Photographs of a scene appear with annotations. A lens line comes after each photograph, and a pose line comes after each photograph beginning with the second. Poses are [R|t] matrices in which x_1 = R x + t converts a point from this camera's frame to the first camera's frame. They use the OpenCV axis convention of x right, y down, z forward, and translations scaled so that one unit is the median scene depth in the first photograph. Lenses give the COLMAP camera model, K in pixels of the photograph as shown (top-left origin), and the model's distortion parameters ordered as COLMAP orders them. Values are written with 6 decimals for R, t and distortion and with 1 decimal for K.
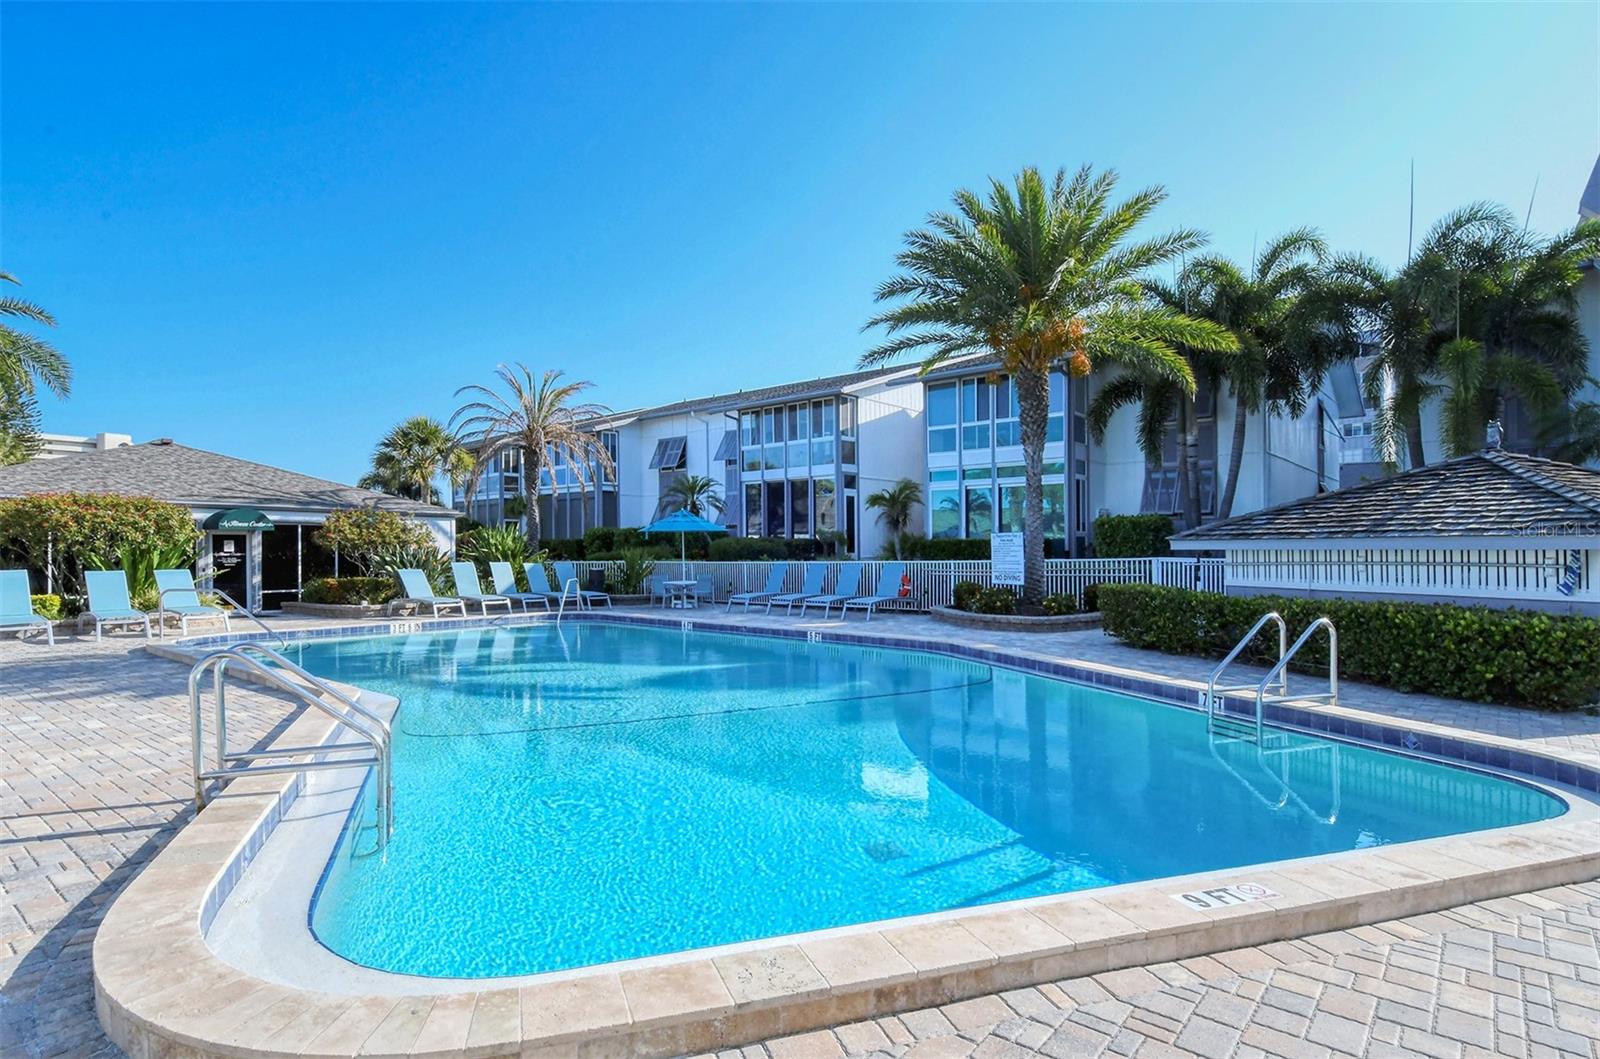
lens RADIAL K [[840.9, 0, 800.0], [0, 840.9, 529.5], [0, 0, 1]] dist [0.033627, -0.023618]
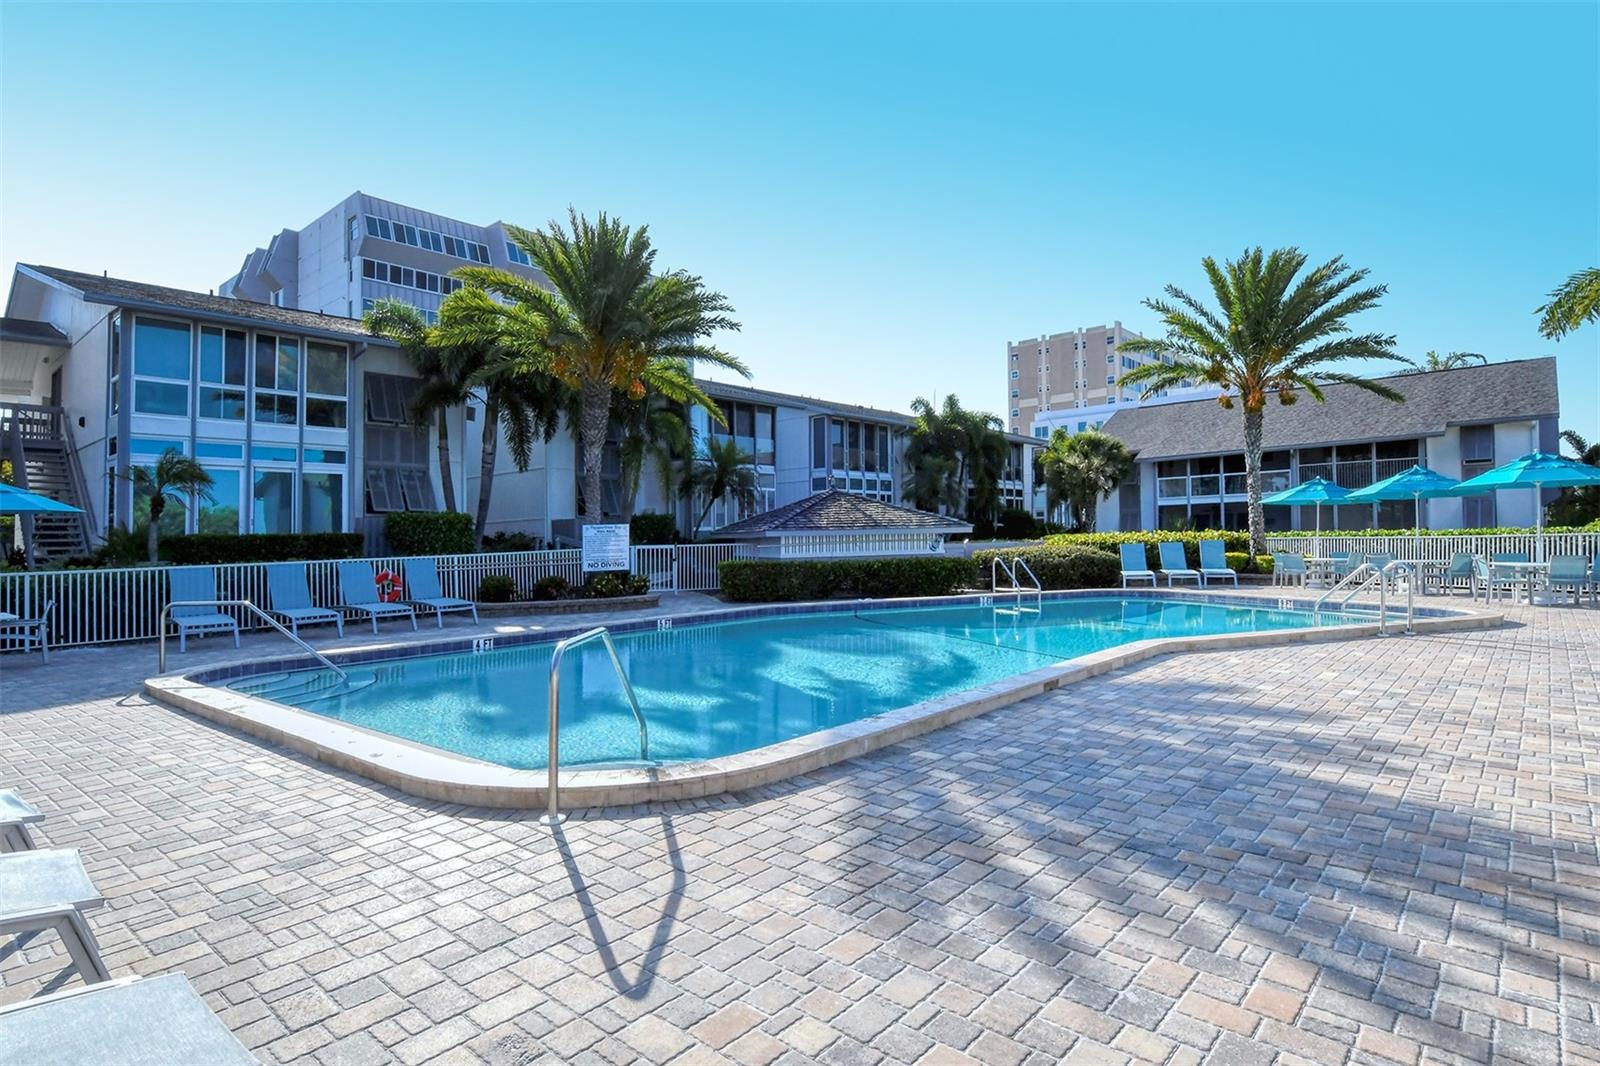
lens RADIAL K [[840.9, 0, 800.0], [0, 840.9, 533.0], [0, 0, 1]] dist [0.033627, -0.023618]
pose [[0.025707, 0.011603, 0.999602, -0.675174], [-0.001009, 0.999932, -0.011581, 0.021153], [-0.999669, -0.000711, 0.025717, 0.549035]]
